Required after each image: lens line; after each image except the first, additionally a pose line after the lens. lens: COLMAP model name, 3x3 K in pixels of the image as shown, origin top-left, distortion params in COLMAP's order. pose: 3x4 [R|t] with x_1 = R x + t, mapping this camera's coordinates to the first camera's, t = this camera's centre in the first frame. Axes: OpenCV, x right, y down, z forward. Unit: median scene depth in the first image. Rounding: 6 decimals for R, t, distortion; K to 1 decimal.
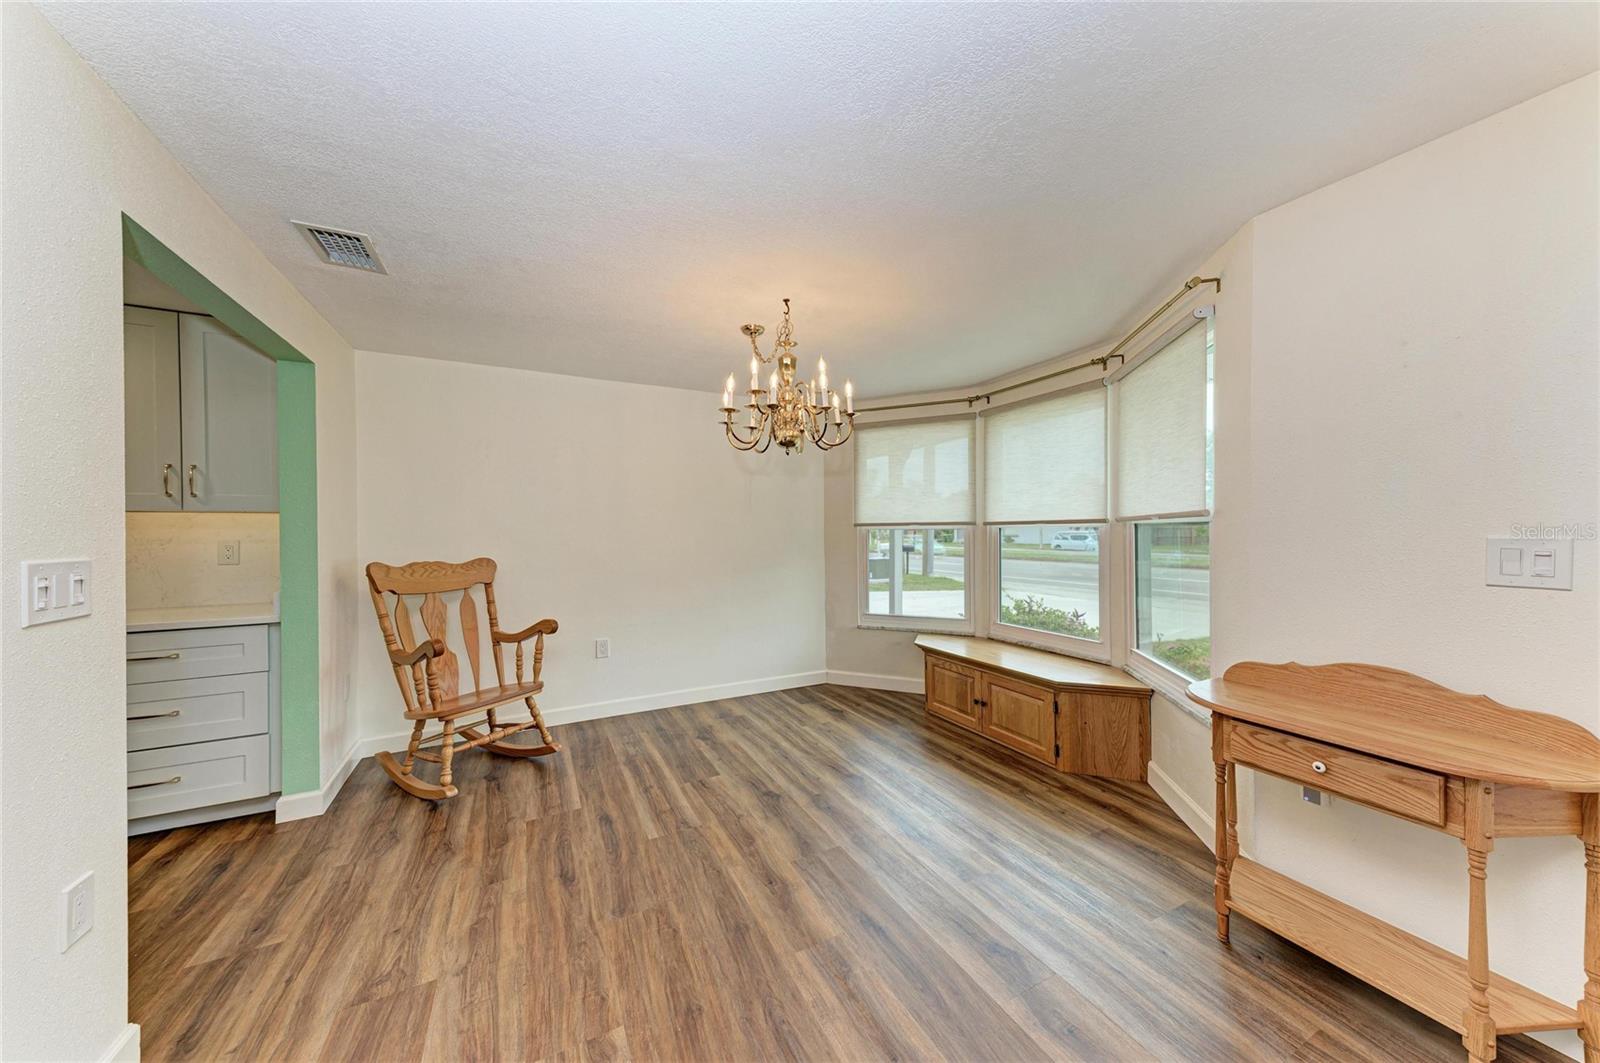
lens RADIAL K [[533.5, 0, 800.8], [0, 533.5, 531.3], [0, 0, 1]] dist [0.013153, -0.000649]
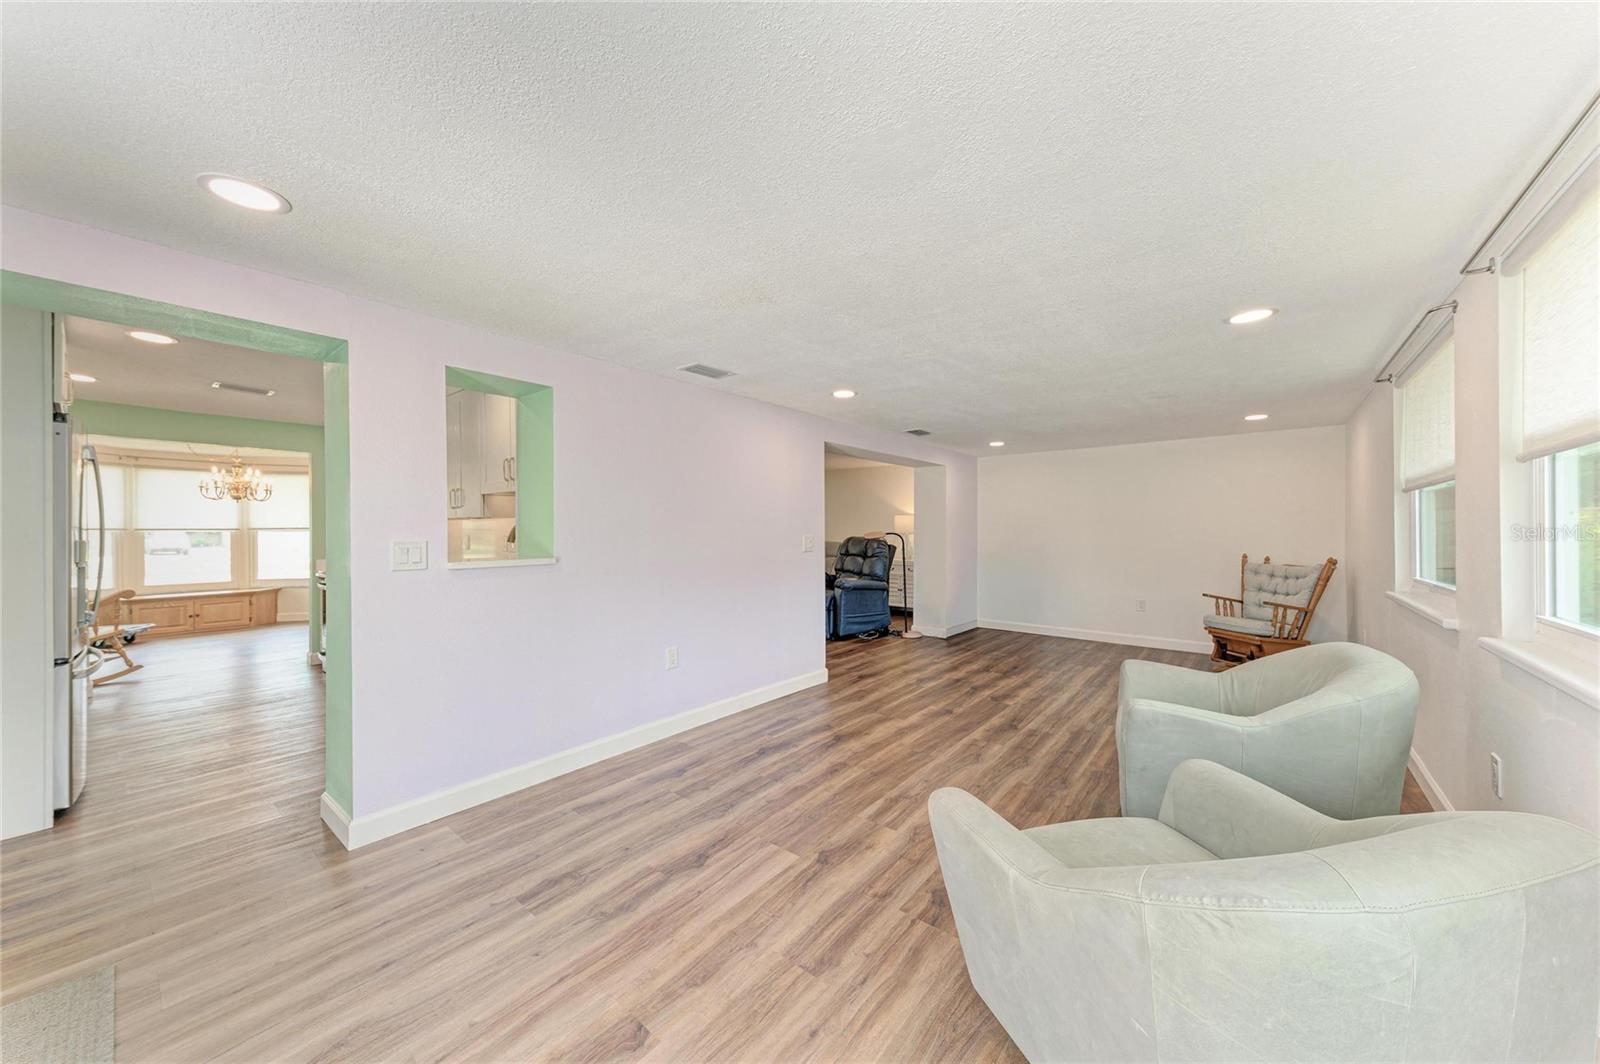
lens RADIAL K [[559.2, 0, 793.0], [0, 559.2, 530.2], [0, 0, 1]] dist [0.015627, -0.001446]
pose [[-0.404990, 0.008537, 0.914281, -2.879615], [0.011125, 0.999928, -0.004408, 0.023352], [-0.914253, 0.008386, -0.405056, -0.259543]]
